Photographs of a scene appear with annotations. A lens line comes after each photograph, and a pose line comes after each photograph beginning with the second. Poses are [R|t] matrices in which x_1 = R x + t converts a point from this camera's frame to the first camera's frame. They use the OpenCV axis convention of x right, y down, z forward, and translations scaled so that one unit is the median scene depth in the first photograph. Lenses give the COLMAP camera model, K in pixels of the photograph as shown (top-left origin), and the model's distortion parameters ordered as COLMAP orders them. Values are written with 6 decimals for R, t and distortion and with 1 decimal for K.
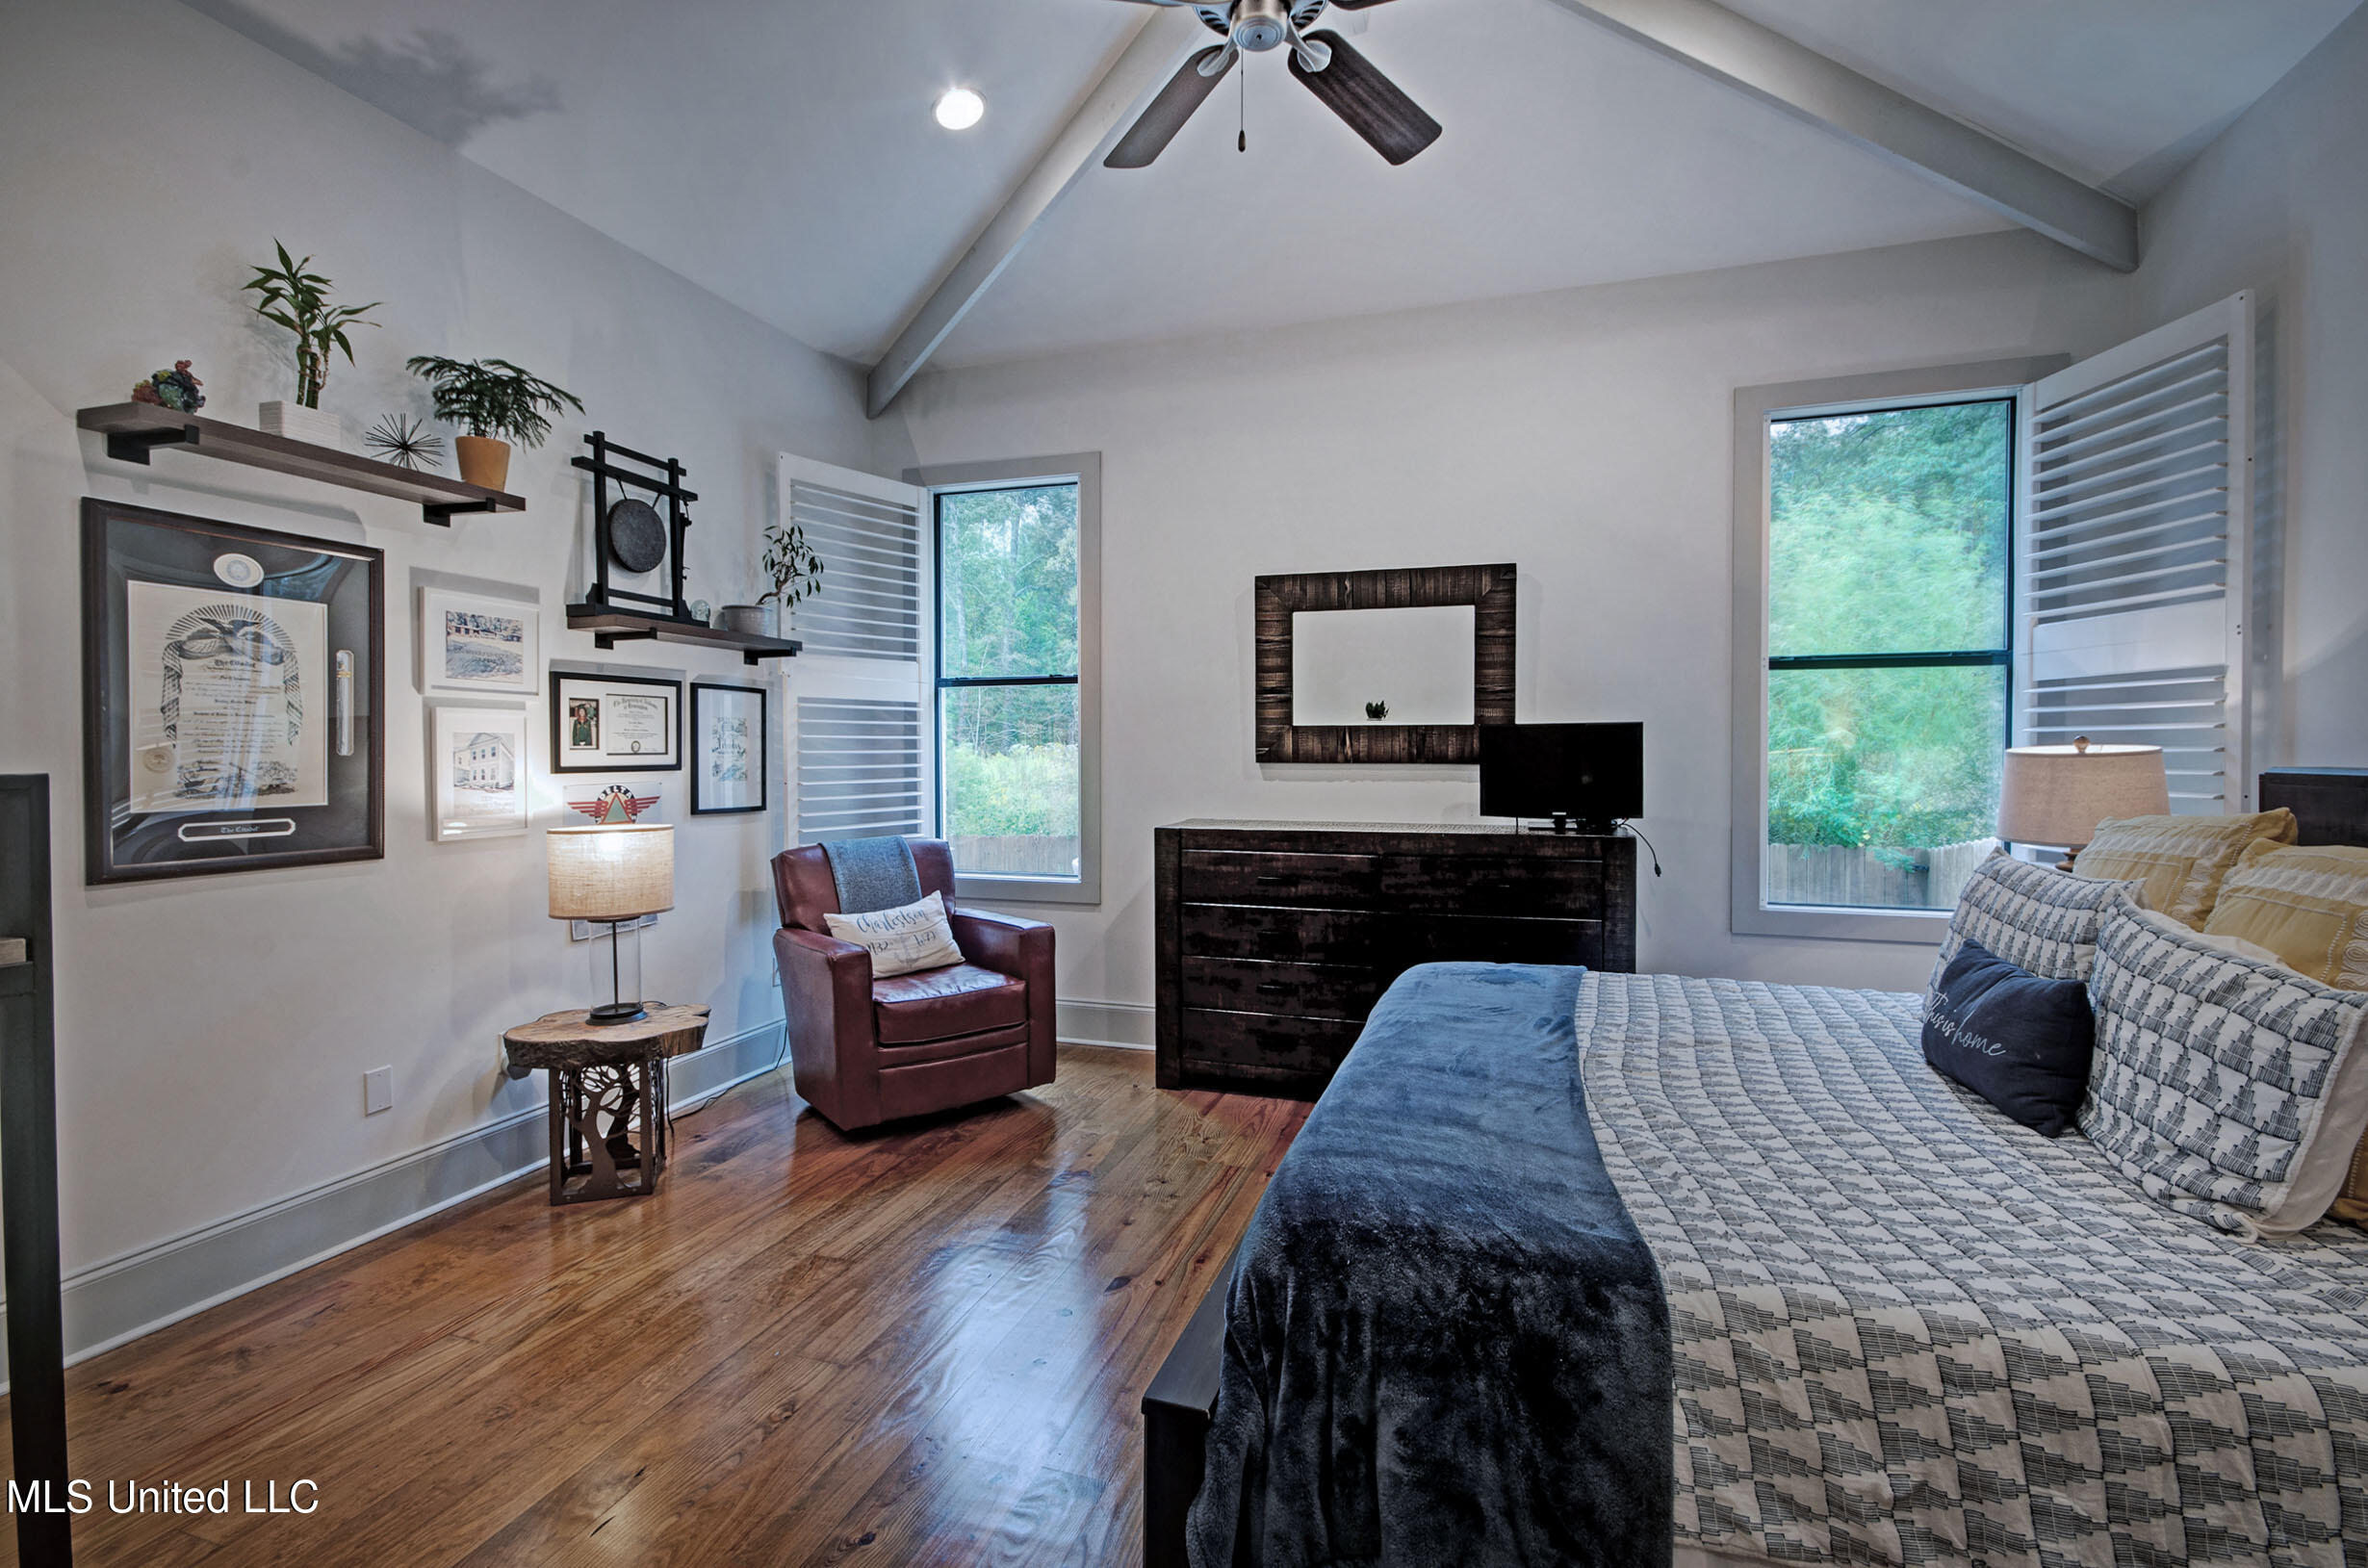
lens RADIAL K [[1070.9, 0, 1175.3], [0, 1070.9, 771.7], [0, 0, 1]] dist [0.006690, 0.001192]
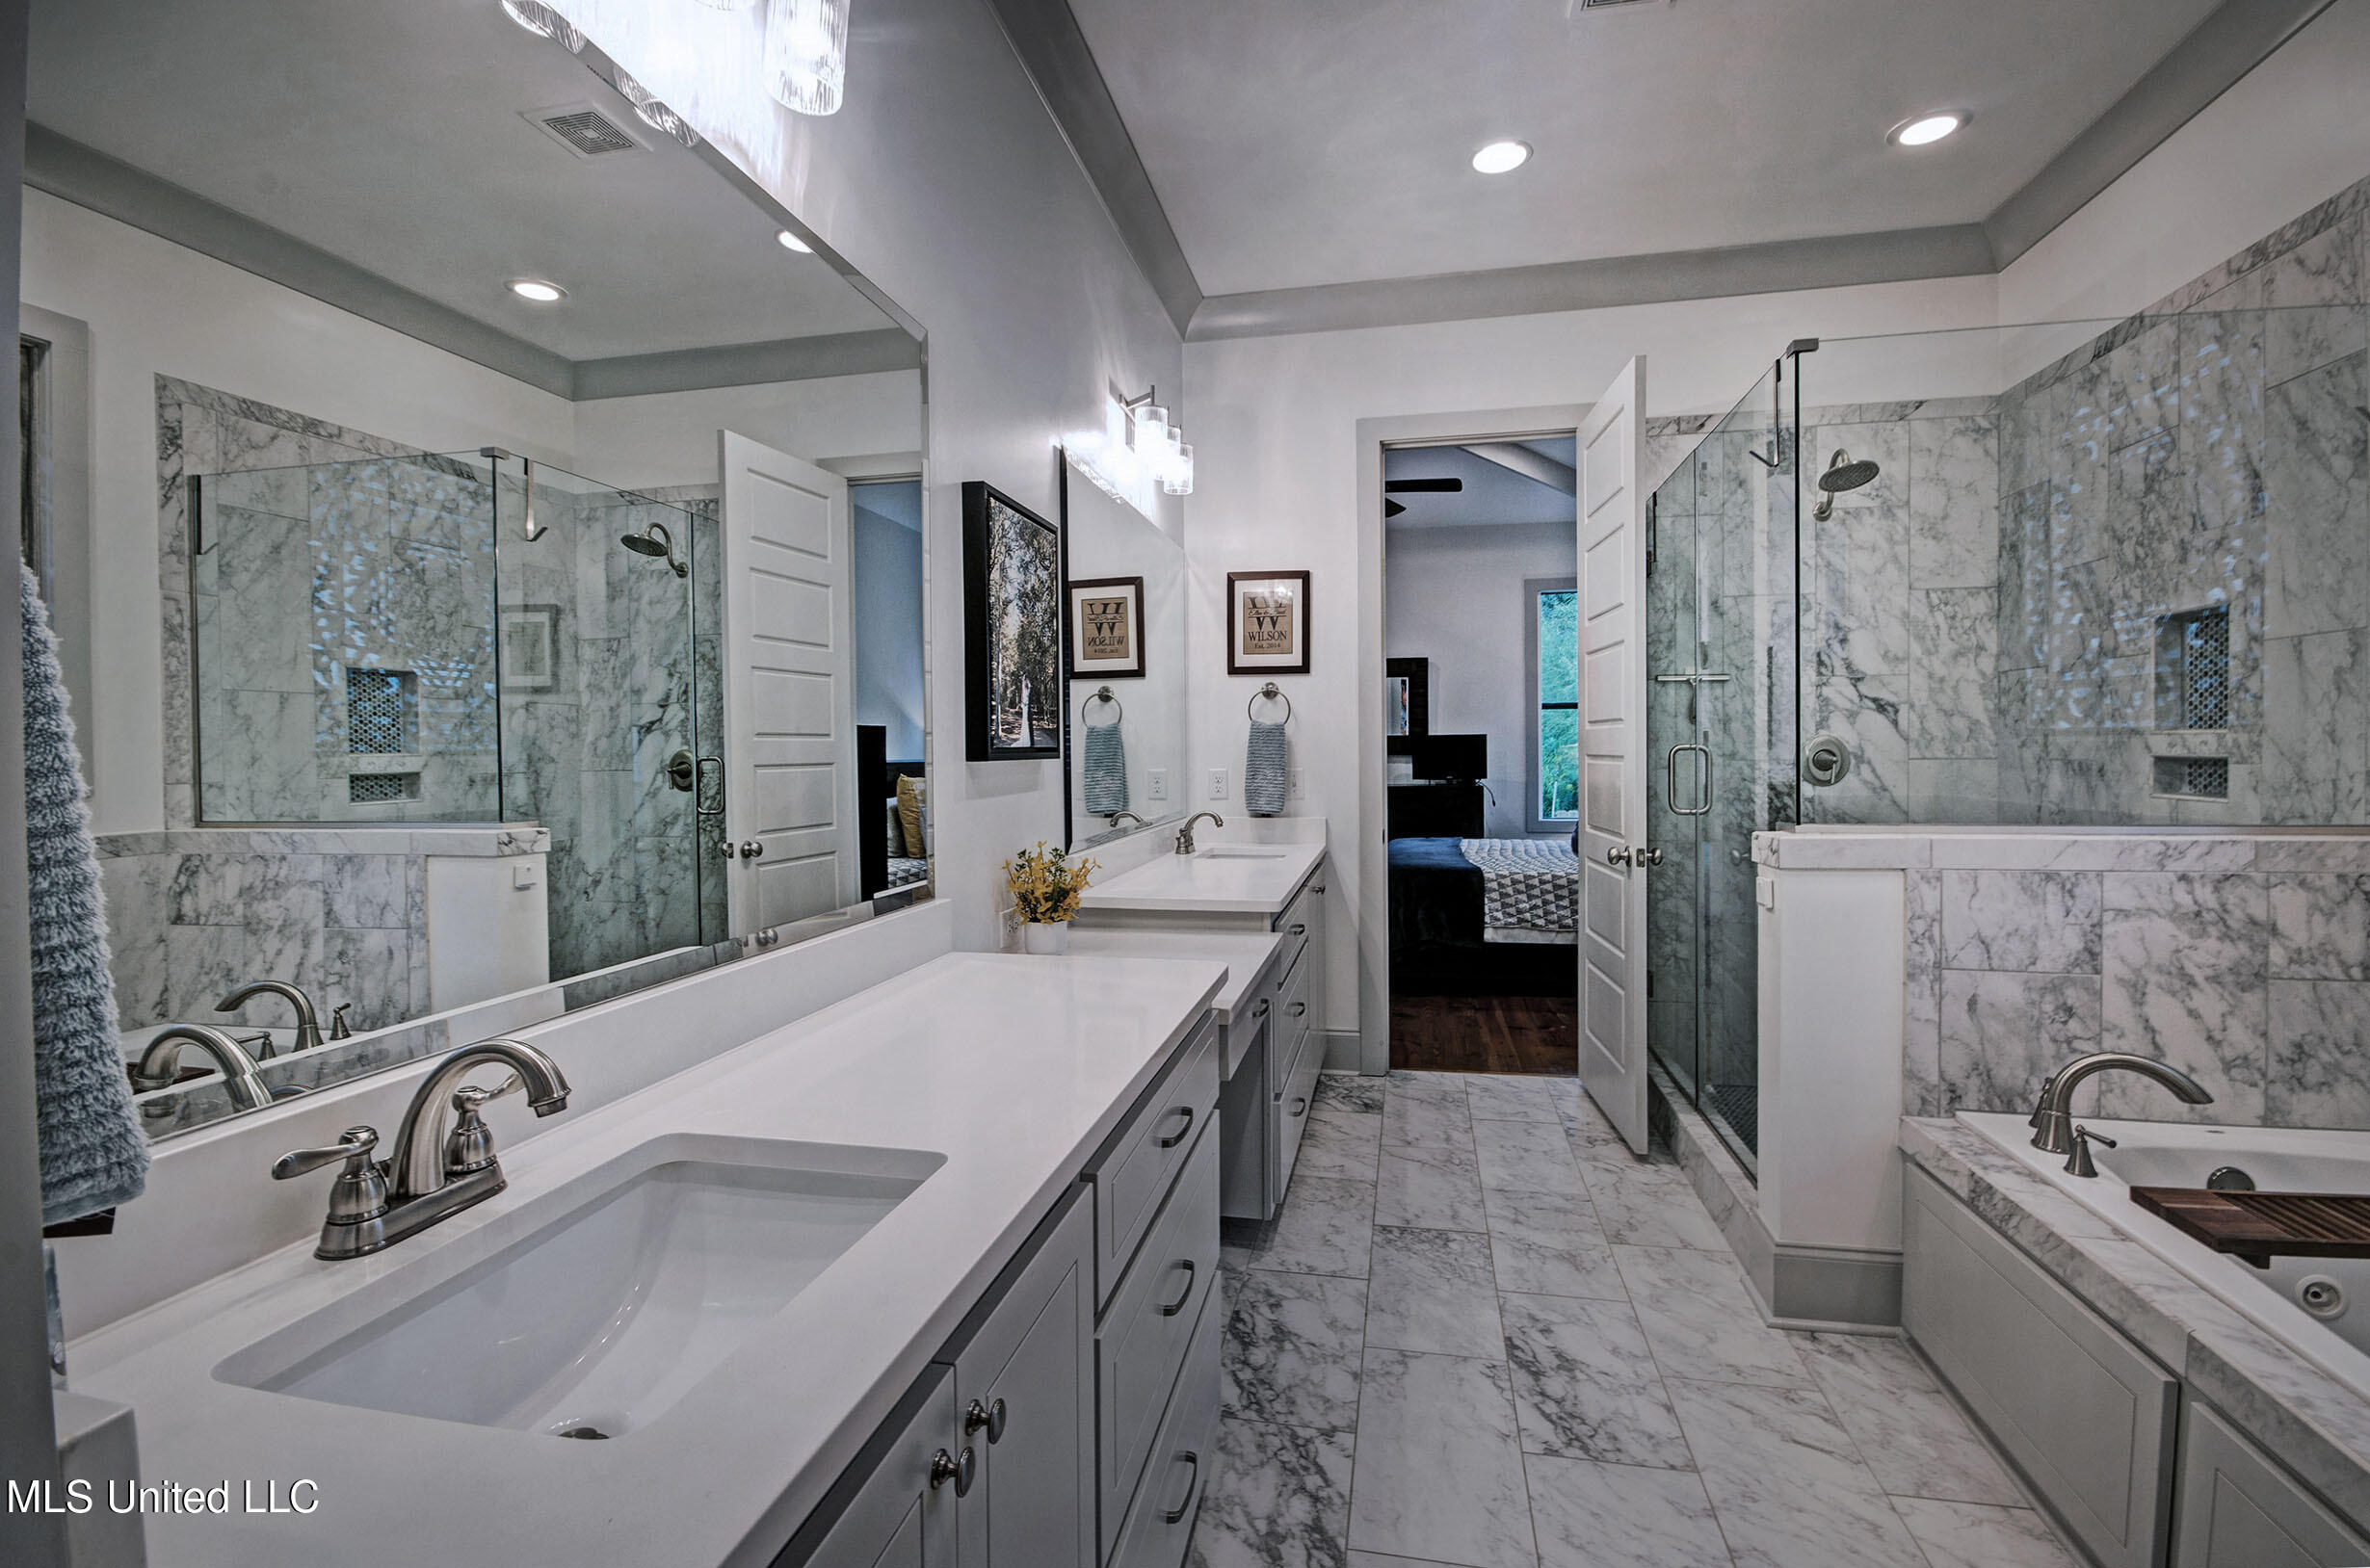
lens RADIAL K [[1071.7, 0, 1176.3], [0, 1071.7, 771.7], [0, 0, 1]] dist [0.006690, 0.001192]
pose [[0.993776, -0.009841, 0.110964, -1.288831], [0.009489, 0.999948, 0.003706, 0.052810], [-0.110994, -0.002630, 0.993818, -3.260275]]
